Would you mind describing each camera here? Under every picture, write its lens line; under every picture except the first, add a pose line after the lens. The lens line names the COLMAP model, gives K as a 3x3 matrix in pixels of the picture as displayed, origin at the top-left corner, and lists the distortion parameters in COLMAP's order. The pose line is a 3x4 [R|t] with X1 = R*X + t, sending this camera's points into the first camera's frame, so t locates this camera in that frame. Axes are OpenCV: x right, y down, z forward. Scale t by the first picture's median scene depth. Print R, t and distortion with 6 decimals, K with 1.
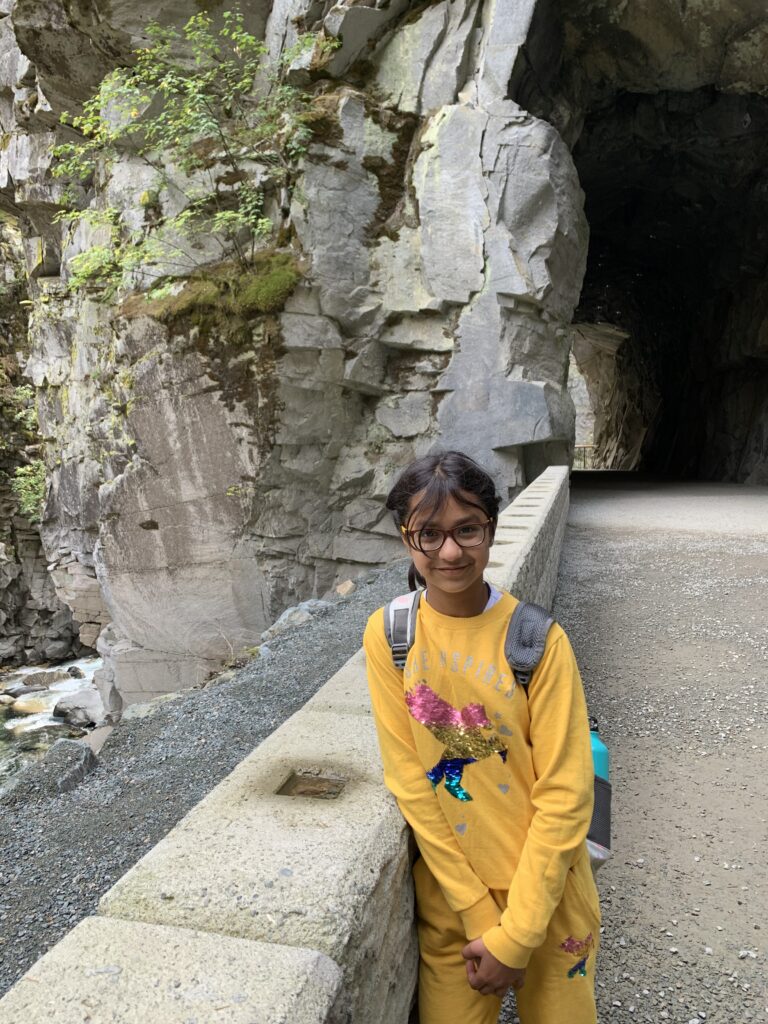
lens RADIAL K [[803.7, 0, 384.0], [0, 803.7, 512.0], [0, 0, 1]] dist [-0.002795, 0.013640]
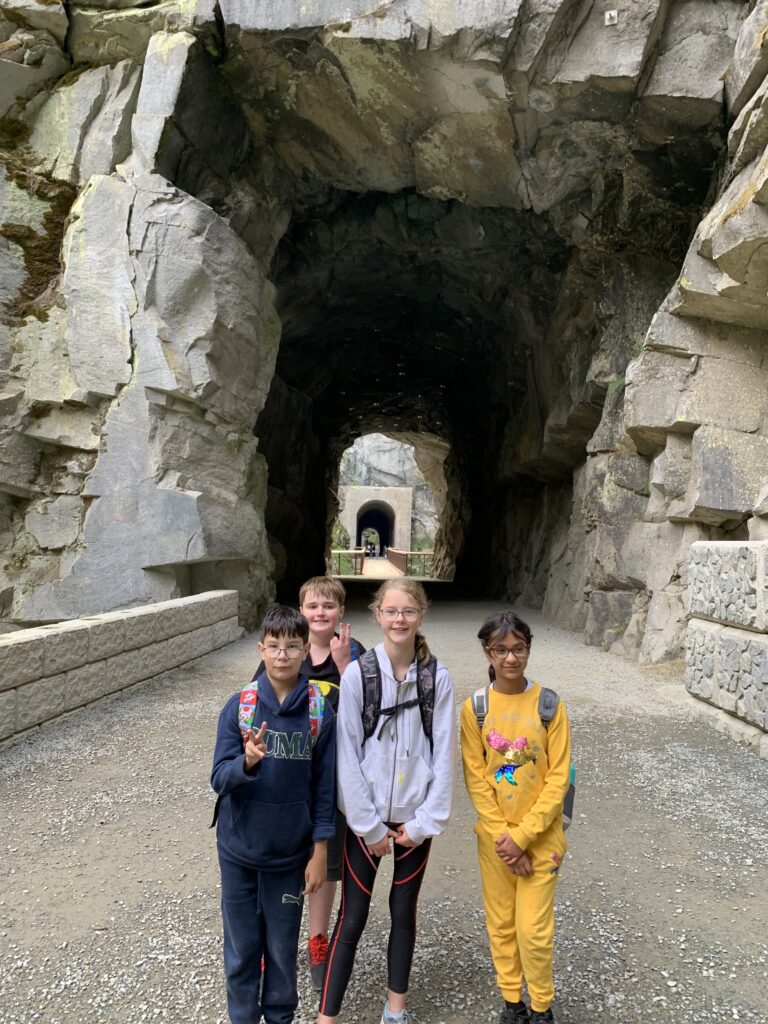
lens RADIAL K [[803.7, 0, 384.0], [0, 803.7, 512.0], [0, 0, 1]] dist [-0.002795, 0.013640]
pose [[0.990986, 0.045633, 0.125952, 0.284472], [-0.029868, 0.991791, -0.124331, -0.039875], [-0.130591, 0.119448, 0.984214, 0.133596]]
